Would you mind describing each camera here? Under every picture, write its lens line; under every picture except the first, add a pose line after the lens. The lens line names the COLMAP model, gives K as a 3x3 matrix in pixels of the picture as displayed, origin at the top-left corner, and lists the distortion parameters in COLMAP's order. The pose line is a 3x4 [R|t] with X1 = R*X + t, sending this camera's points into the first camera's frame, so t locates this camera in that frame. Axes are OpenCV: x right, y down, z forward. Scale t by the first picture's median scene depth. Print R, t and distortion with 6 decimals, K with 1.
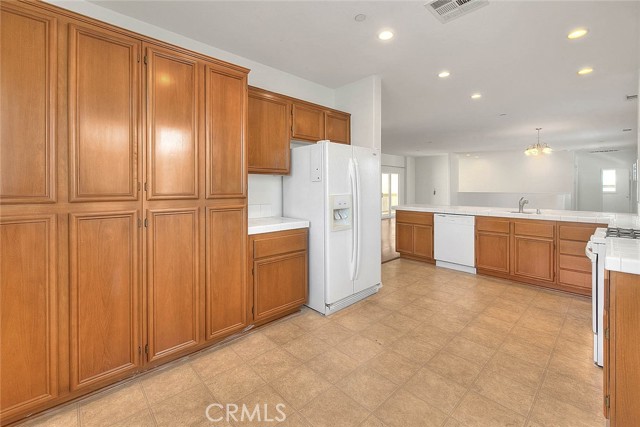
lens RADIAL K [[272.1, 0, 319.2], [0, 272.1, 188.2], [0, 0, 1]] dist [0.000165, -0.000254]
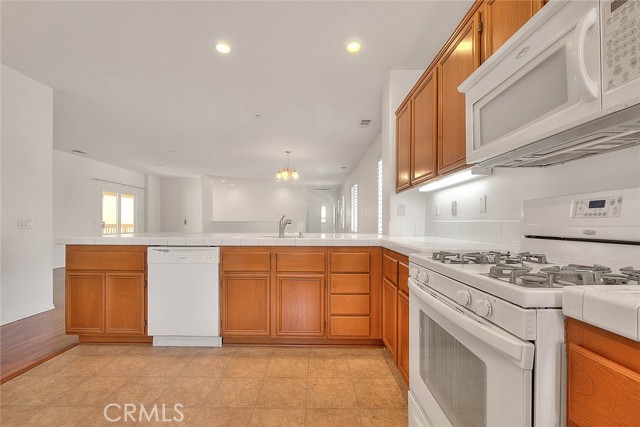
lens RADIAL K [[266.3, 0, 315.5], [0, 266.3, 222.3], [0, 0, 1]] dist [-0.000681, -0.000174]
pose [[0.680629, 0.002996, 0.732622, 0.420779], [-0.003399, 0.999994, -0.000932, 0.070336], [-0.732621, -0.001856, 0.680635, 0.663440]]
